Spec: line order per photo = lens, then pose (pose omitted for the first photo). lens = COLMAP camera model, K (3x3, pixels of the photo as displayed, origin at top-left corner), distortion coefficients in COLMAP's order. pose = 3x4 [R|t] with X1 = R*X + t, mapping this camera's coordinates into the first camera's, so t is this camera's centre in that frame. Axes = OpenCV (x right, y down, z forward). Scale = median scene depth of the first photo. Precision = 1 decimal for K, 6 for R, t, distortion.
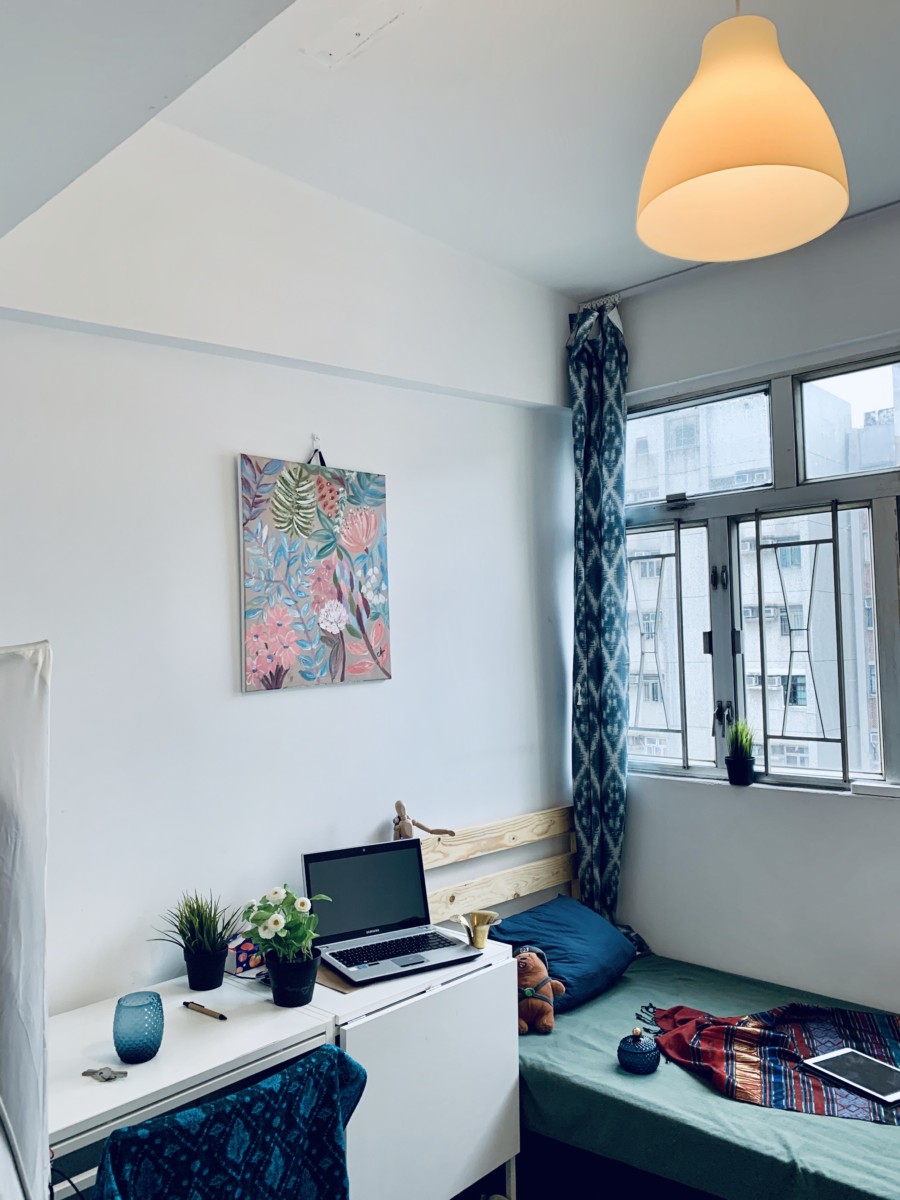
lens RADIAL K [[917.1, 0, 450.6], [0, 917.1, 596.2], [0, 0, 1]] dist [0.038632, -0.043856]
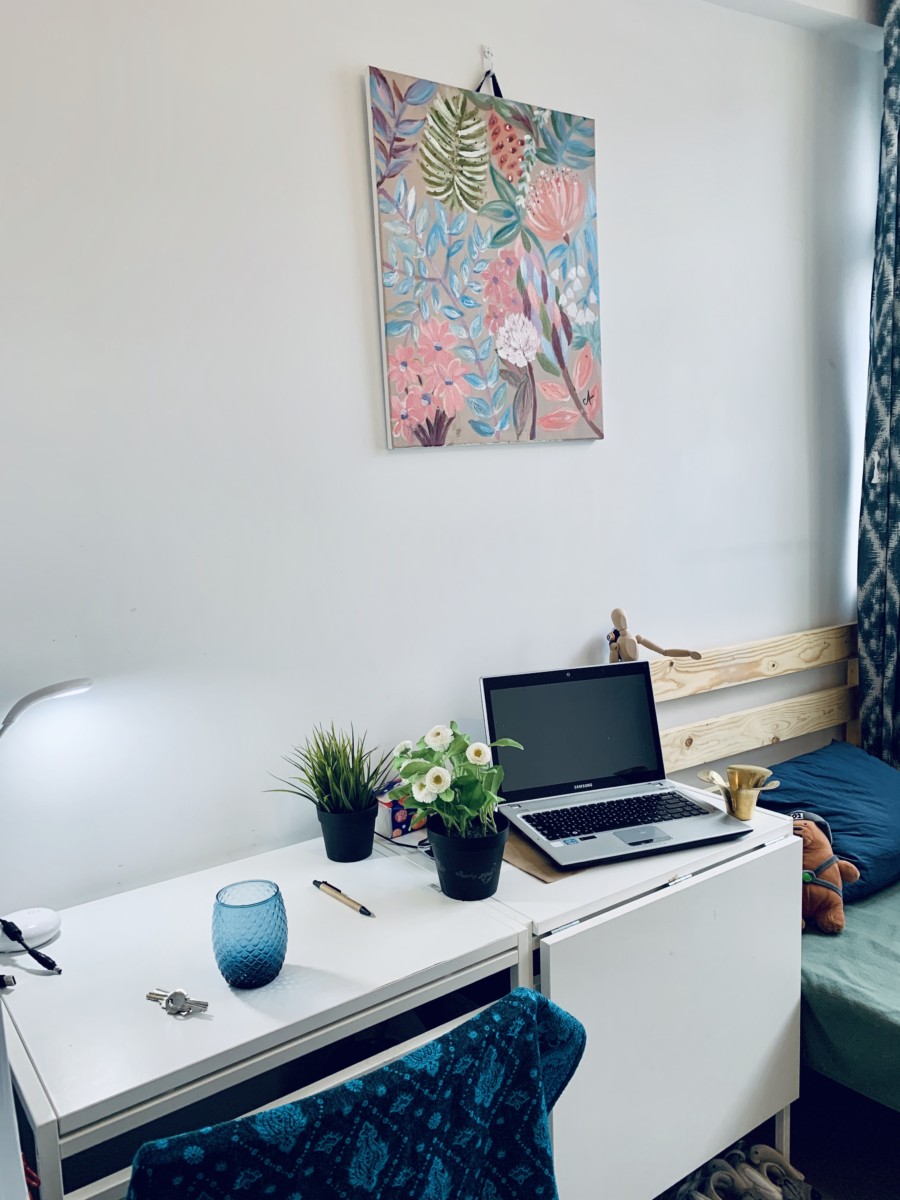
lens RADIAL K [[917.1, 0, 446.4], [0, 917.1, 600.1], [0, 0, 1]] dist [0.038632, -0.043856]
pose [[0.977774, 0.005498, -0.209589, -0.036502], [0.033508, 0.982710, 0.182096, 0.083795], [0.206967, -0.185072, 0.960684, 0.301048]]
